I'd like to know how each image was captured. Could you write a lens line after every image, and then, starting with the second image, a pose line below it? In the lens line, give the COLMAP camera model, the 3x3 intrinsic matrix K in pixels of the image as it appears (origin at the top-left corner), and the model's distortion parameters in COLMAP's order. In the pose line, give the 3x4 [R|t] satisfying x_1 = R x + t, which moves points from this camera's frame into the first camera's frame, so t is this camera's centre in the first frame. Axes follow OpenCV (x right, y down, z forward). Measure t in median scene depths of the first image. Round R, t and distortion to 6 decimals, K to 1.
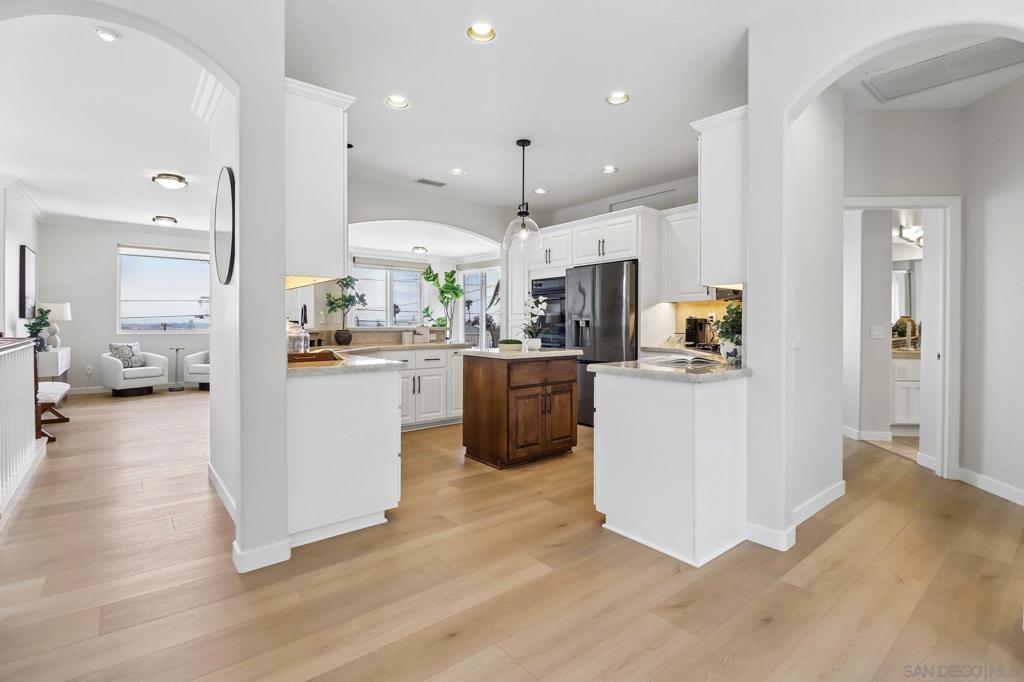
lens RADIAL K [[482.3, 0, 513.8], [0, 482.3, 324.8], [0, 0, 1]] dist [-0.000895, -0.006918]
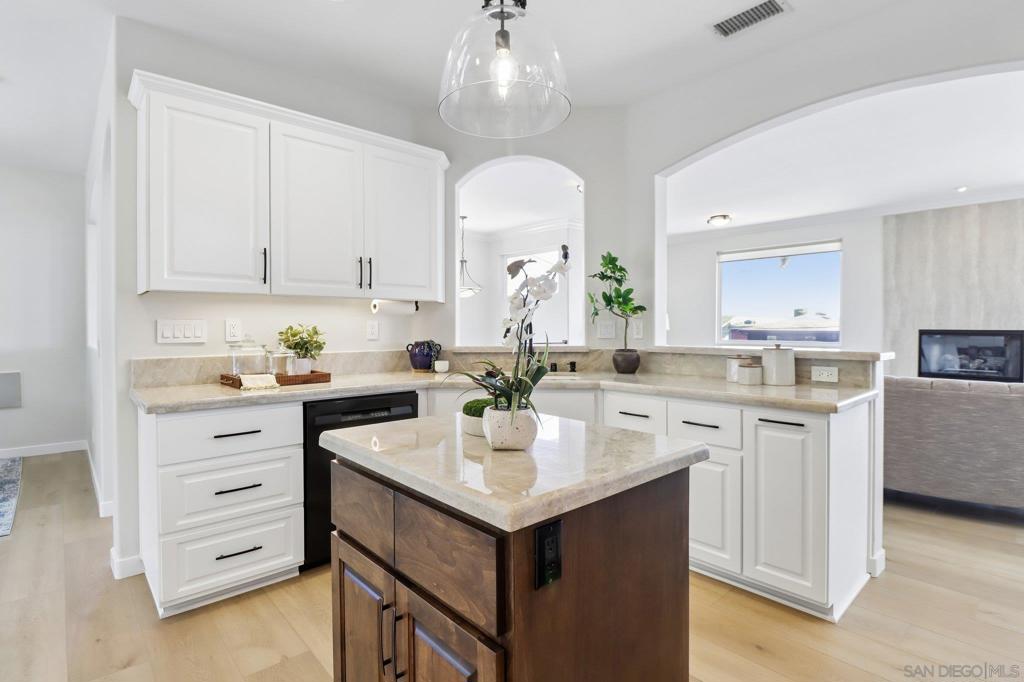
lens RADIAL K [[500.5, 0, 520.5], [0, 500.5, 332.2], [0, 0, 1]] dist [-0.010511, -0.001803]
pose [[0.056280, 0.007146, -0.998389, 0.263362], [-0.000366, 0.999974, 0.007136, -0.015395], [0.998415, -0.000036, 0.056281, 0.765410]]
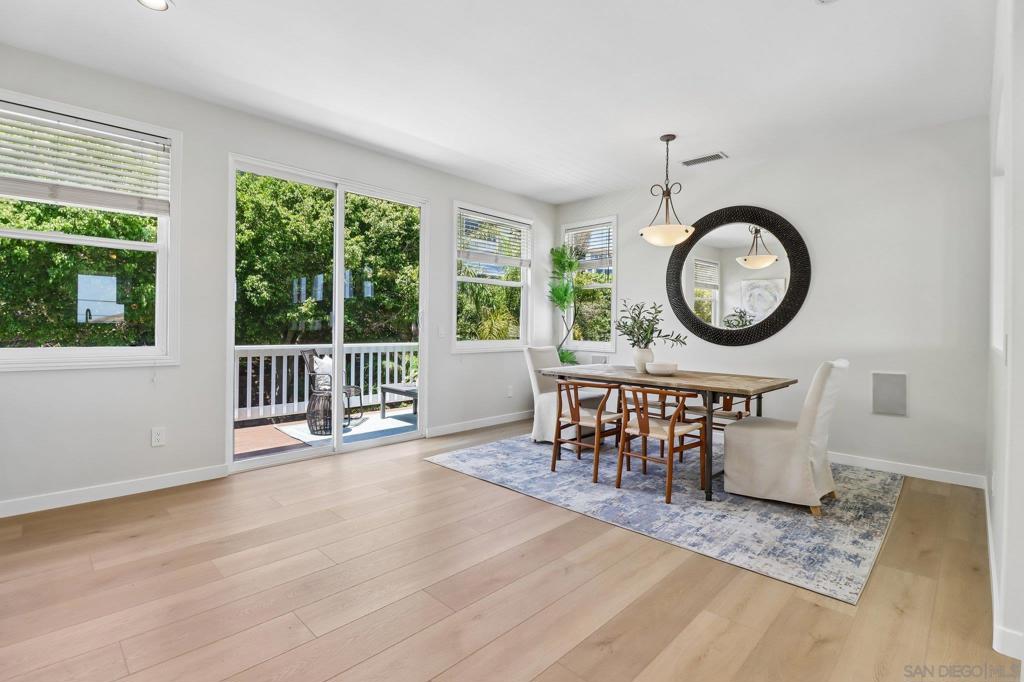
lens RADIAL K [[482.3, 0, 513.6], [0, 482.3, 324.8], [0, 0, 1]] dist [-0.000895, -0.006918]
pose [[-0.993215, -0.016120, -0.115167, 0.002629], [-0.016202, 0.999869, -0.000220, -0.002516], [0.115155, 0.001647, -0.993346, 0.573914]]
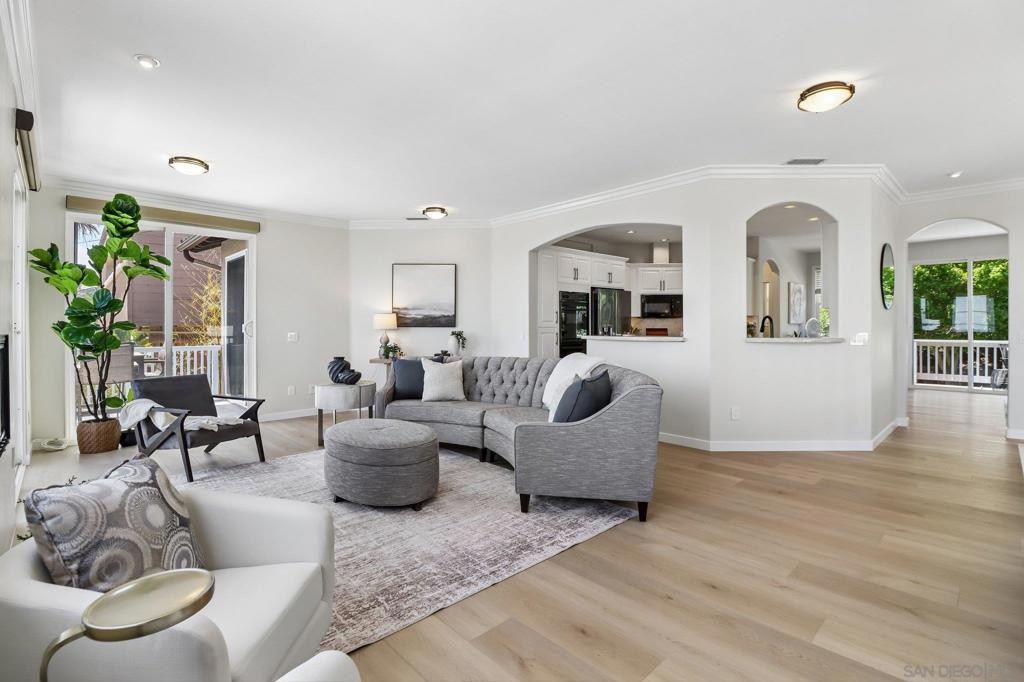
lens RADIAL K [[482.3, 0, 522.3], [0, 482.3, 325.7], [0, 0, 1]] dist [-0.000895, -0.006918]
pose [[-0.099599, -0.002139, 0.995025, -1.211744], [0.005416, 0.999982, 0.002691, -0.019748], [-0.995013, 0.005657, -0.099586, 1.375728]]
